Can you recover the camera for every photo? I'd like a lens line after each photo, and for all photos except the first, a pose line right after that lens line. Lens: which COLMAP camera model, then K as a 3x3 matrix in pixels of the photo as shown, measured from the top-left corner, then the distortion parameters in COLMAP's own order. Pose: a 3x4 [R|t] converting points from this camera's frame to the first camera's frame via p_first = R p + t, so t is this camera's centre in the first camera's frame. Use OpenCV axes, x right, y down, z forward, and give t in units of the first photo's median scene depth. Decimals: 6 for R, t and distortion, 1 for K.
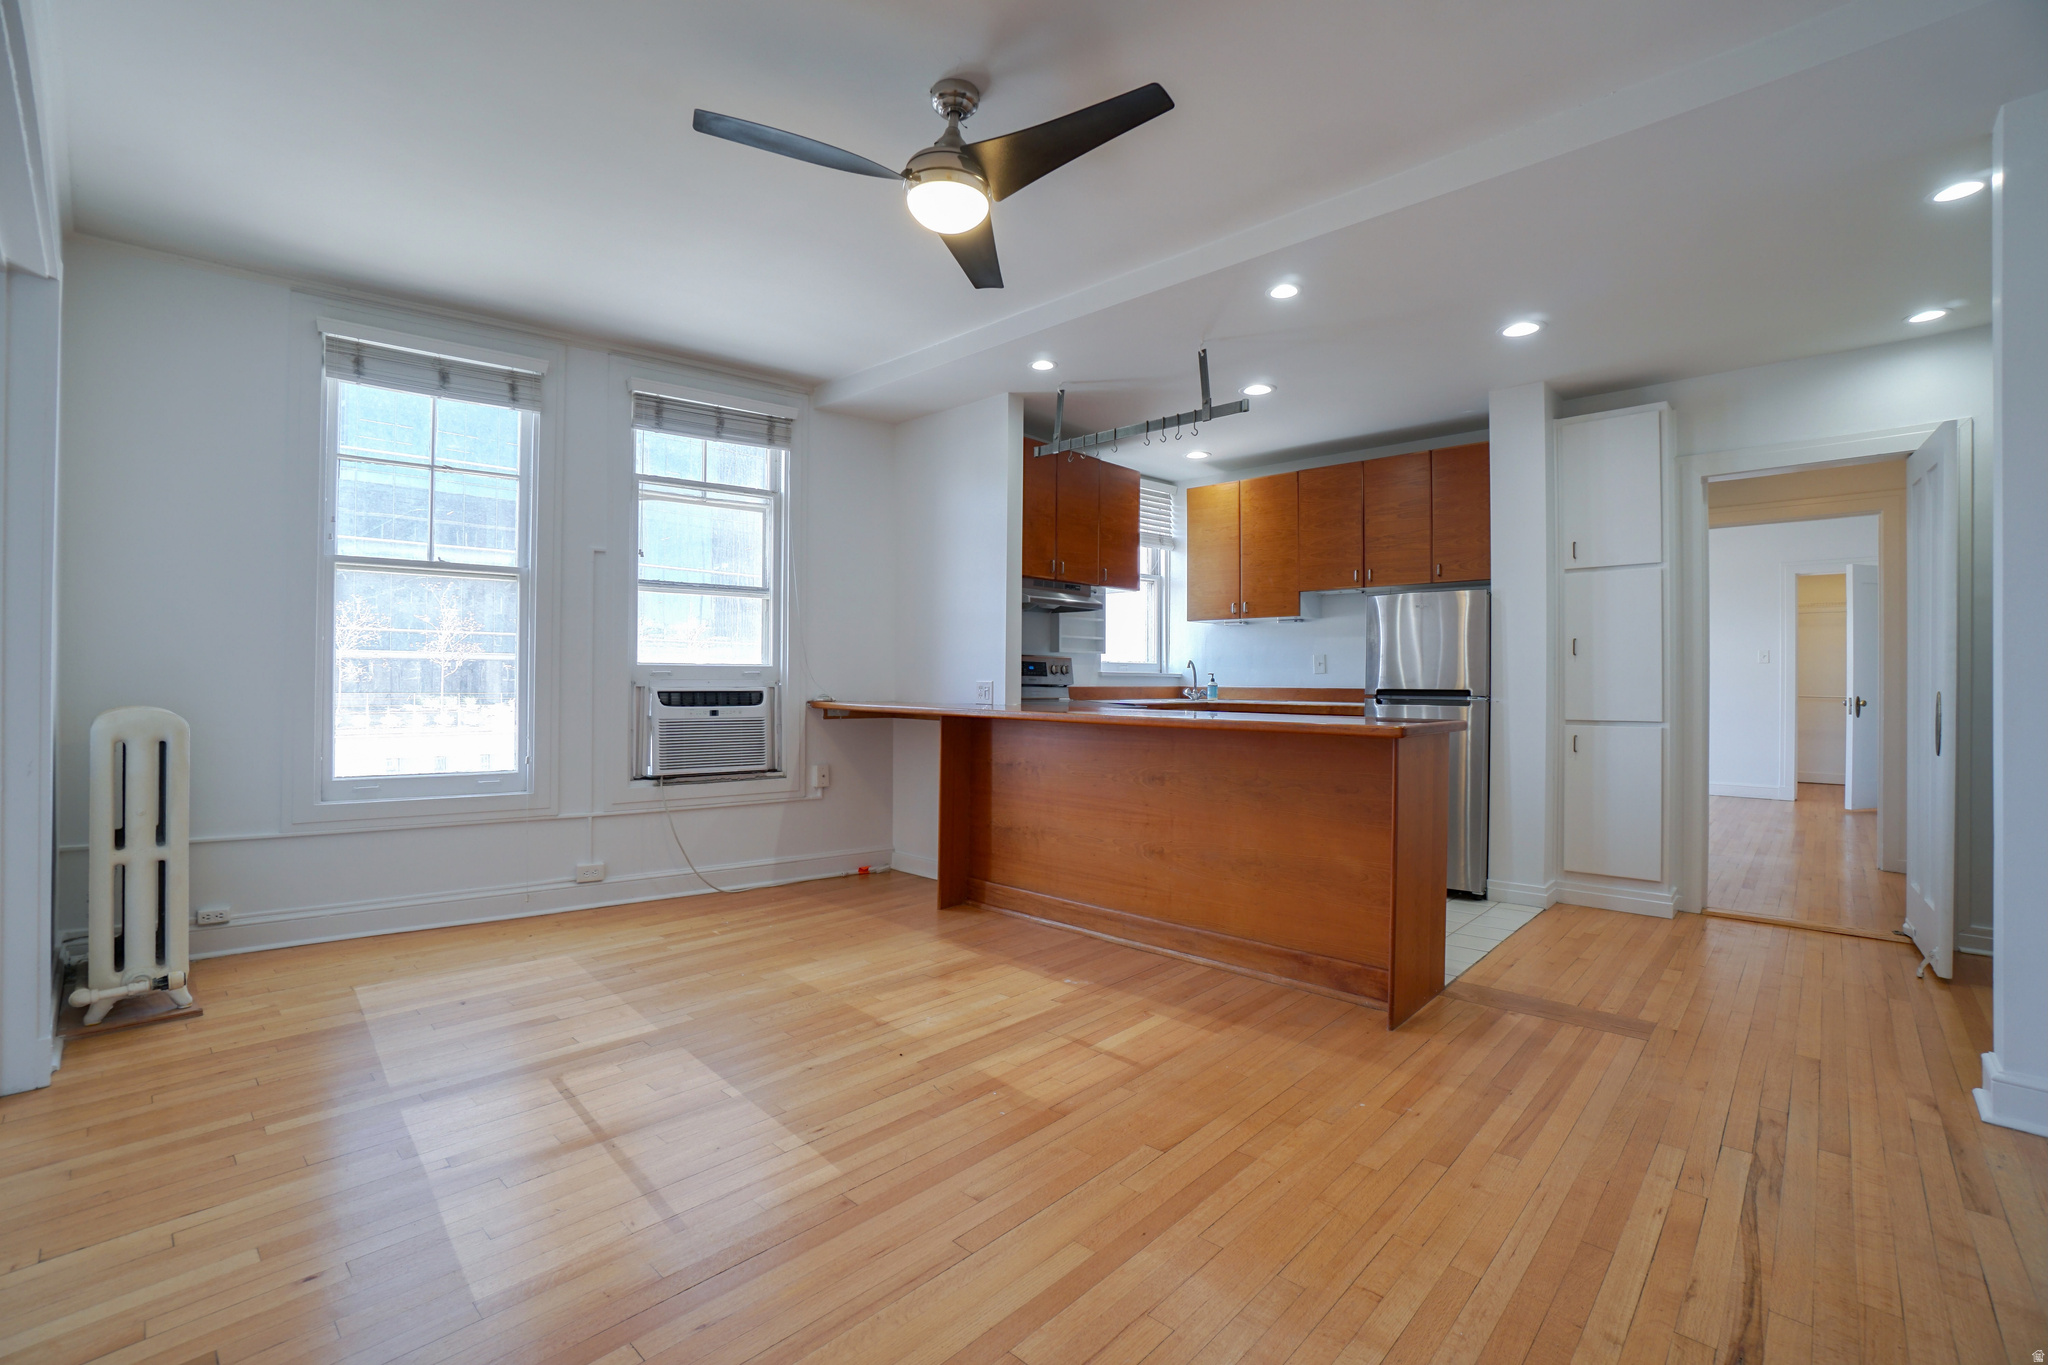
lens RADIAL K [[901.9, 0, 1010.6], [0, 901.9, 673.0], [0, 0, 1]] dist [-0.057592, 0.018537]
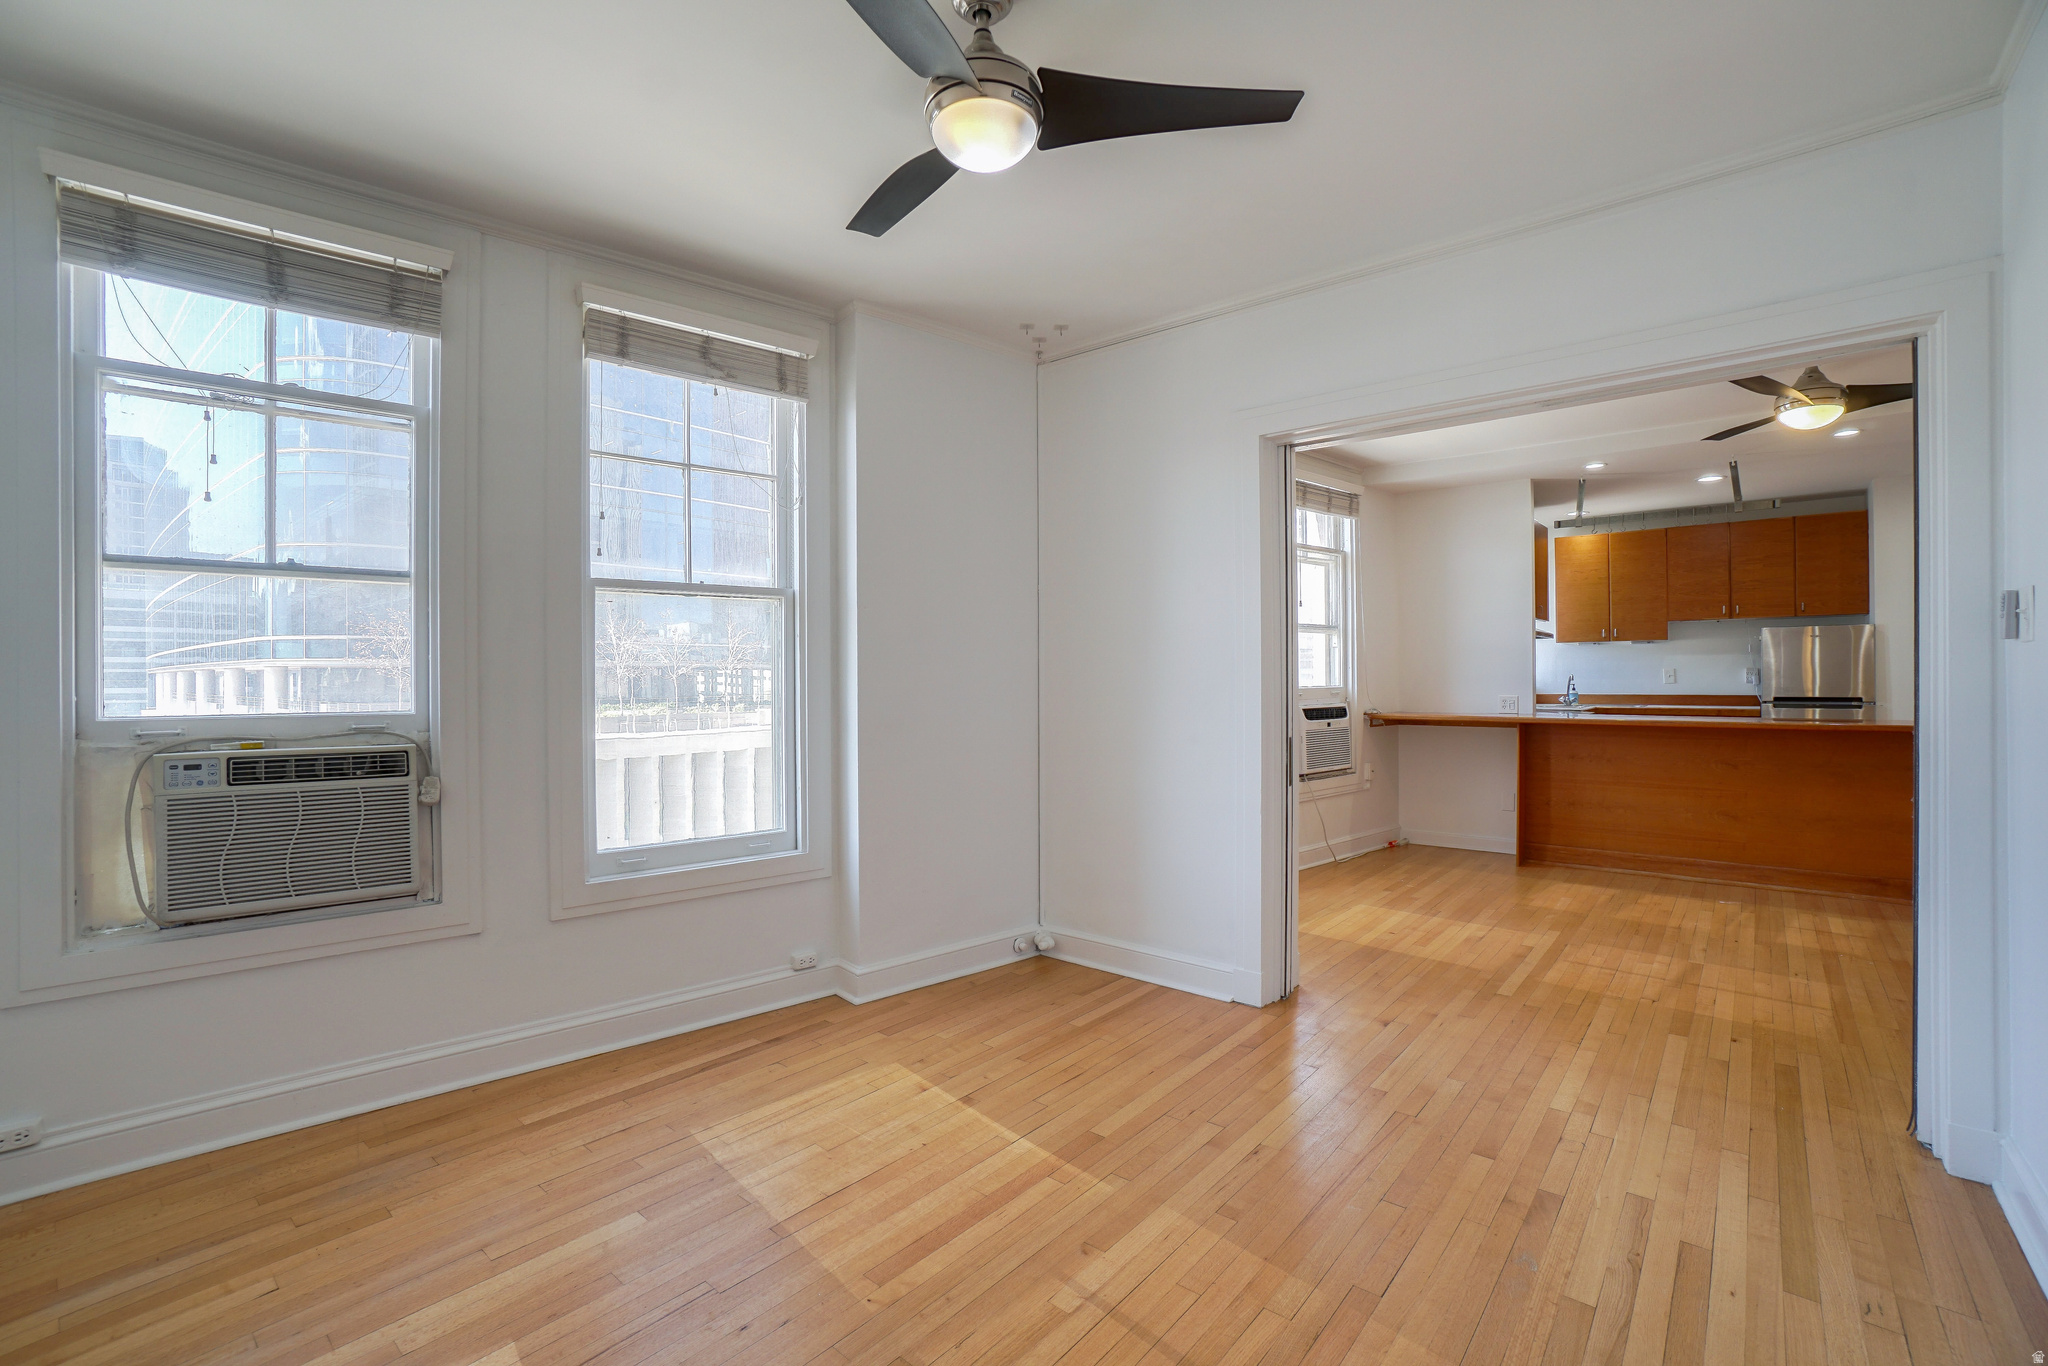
lens RADIAL K [[901.9, 0, 1009.1], [0, 901.9, 677.9], [0, 0, 1]] dist [-0.057592, 0.018537]
pose [[0.998760, -0.013229, 0.048003, -0.875321], [0.012817, 0.999878, 0.008893, -0.040737], [-0.048115, -0.008267, 0.998808, -0.282818]]
